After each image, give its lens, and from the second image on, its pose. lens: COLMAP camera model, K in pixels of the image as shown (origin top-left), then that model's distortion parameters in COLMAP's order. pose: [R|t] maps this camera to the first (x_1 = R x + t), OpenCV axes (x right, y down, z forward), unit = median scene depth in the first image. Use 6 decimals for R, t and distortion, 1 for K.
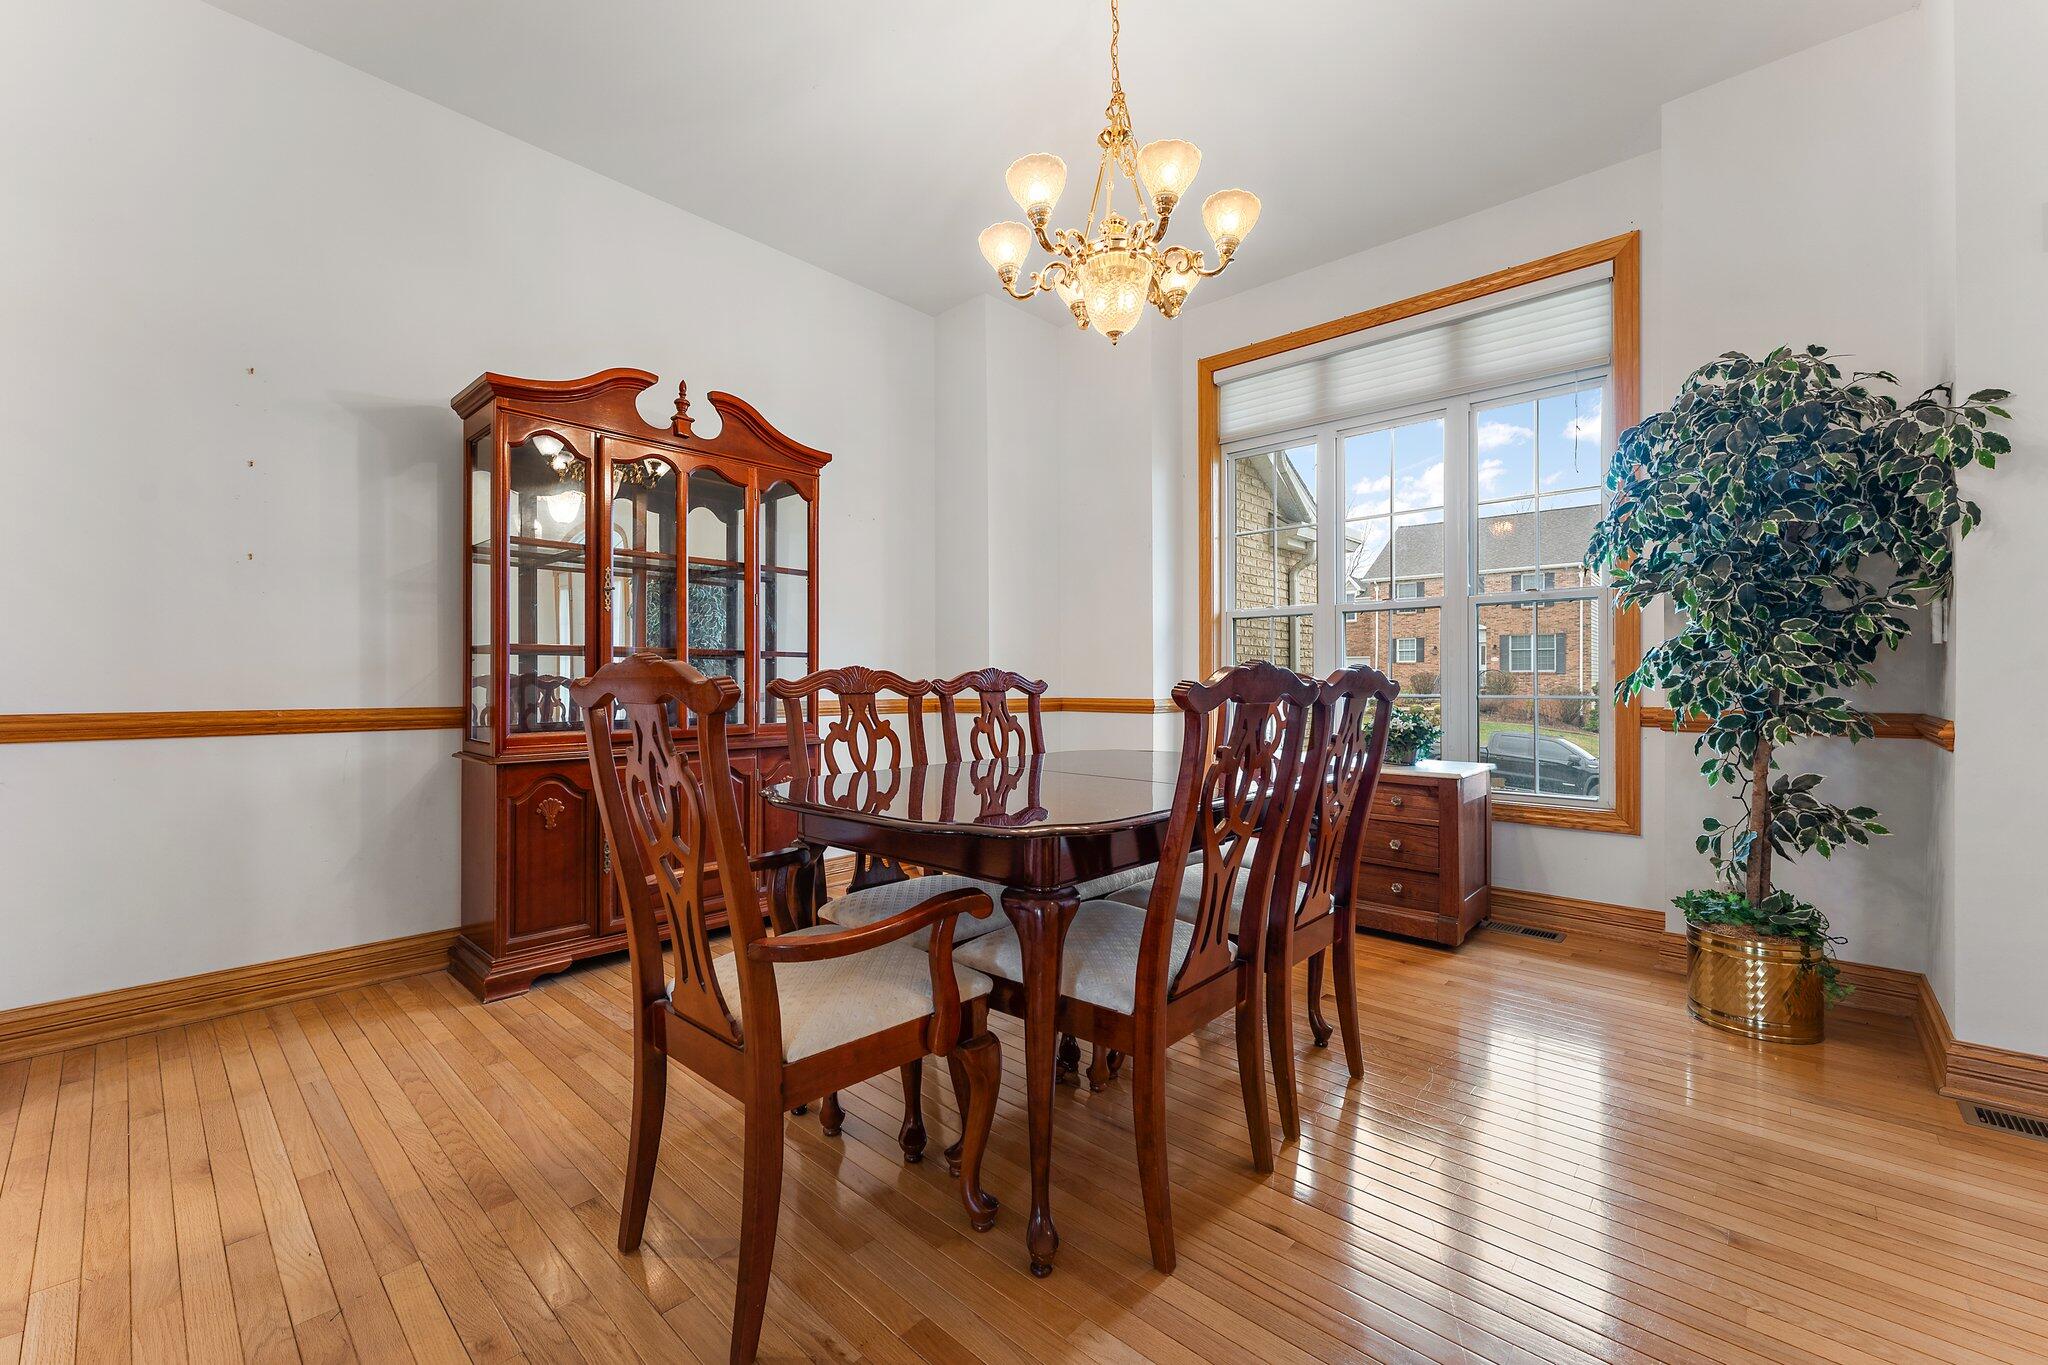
lens RADIAL K [[858.6, 0, 1010.4], [0, 858.6, 674.2], [0, 0, 1]] dist [0.001462, -0.000614]
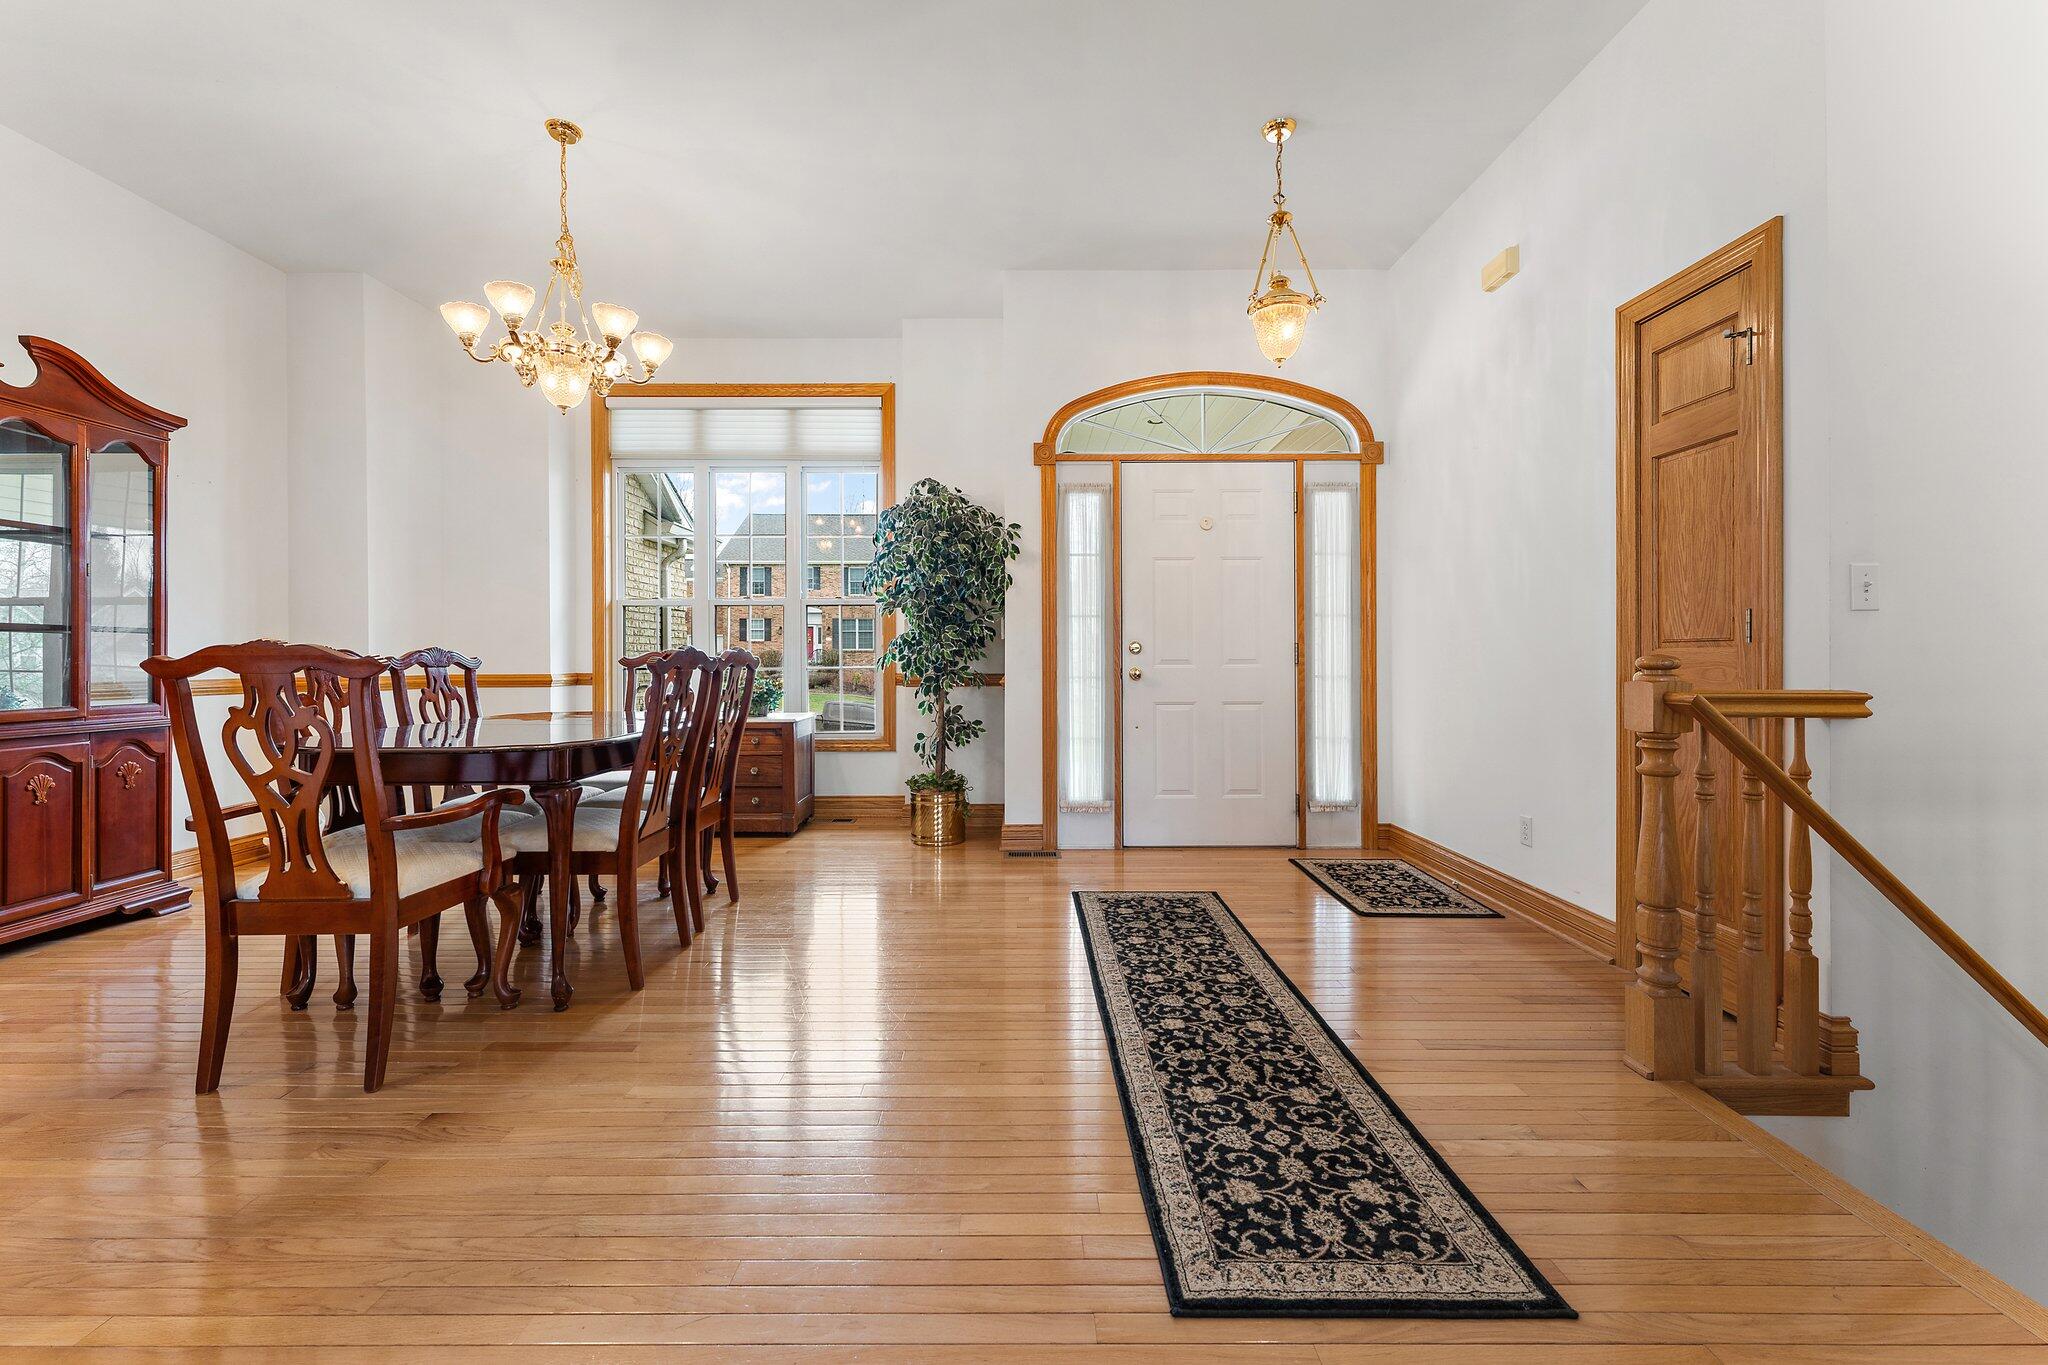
lens RADIAL K [[858.6, 0, 1007.7], [0, 858.6, 663.8], [0, 0, 1]] dist [0.001462, -0.000614]
pose [[0.753066, -0.006742, 0.657911, -0.213390], [-0.002710, 0.999907, 0.013347, -0.003283], [-0.657940, -0.011834, 0.752977, -0.434620]]
